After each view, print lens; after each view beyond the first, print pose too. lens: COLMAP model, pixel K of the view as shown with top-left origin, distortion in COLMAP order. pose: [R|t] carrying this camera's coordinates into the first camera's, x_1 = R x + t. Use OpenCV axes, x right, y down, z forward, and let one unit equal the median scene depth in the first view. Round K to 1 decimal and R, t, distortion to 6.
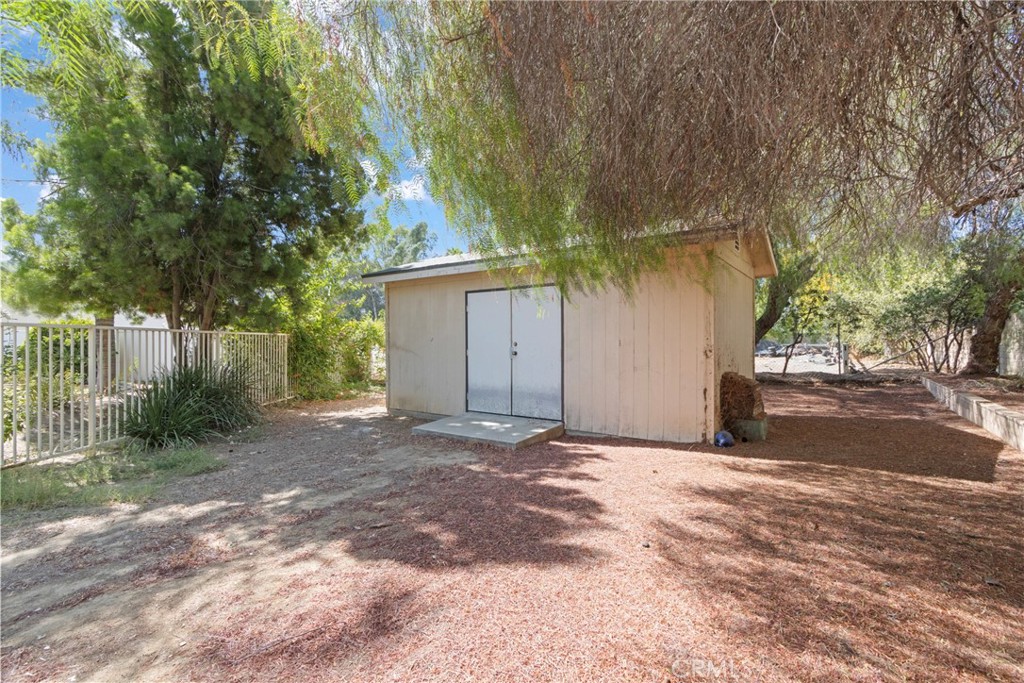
lens RADIAL K [[469.3, 0, 512.0], [0, 469.3, 341.5], [0, 0, 1]] dist [0.013569, -0.000574]
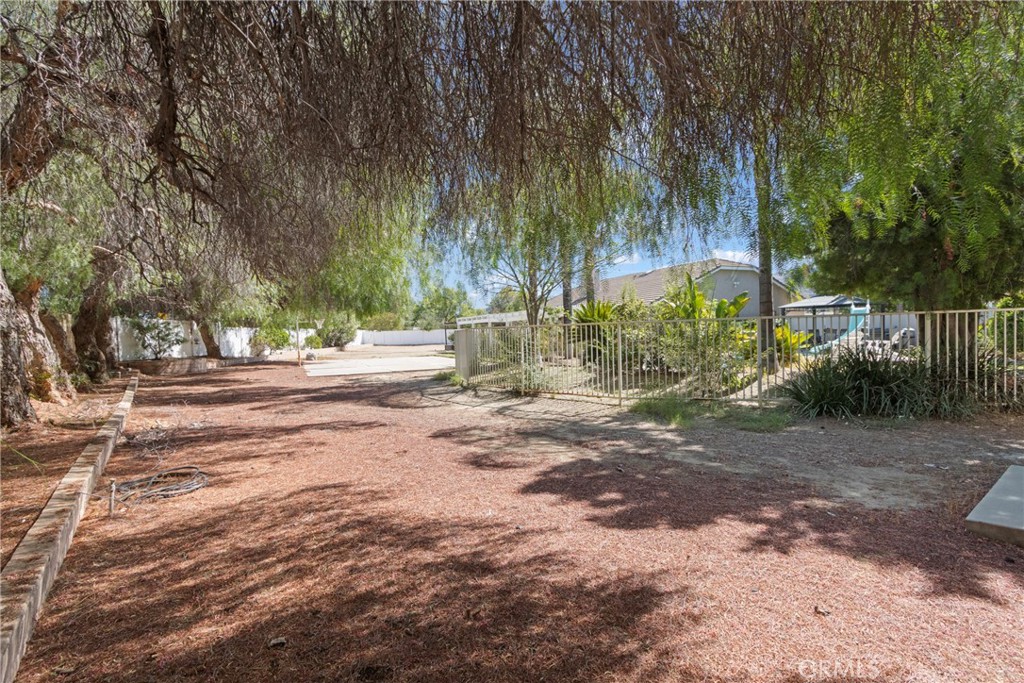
lens RADIAL K [[469.3, 0, 512.0], [0, 469.3, 341.5], [0, 0, 1]] dist [0.013569, -0.000574]
pose [[-0.319749, 0.022759, -0.947229, 0.953744], [0.026498, 0.999535, 0.015071, -0.012413], [0.947132, -0.020281, -0.320203, 0.970456]]
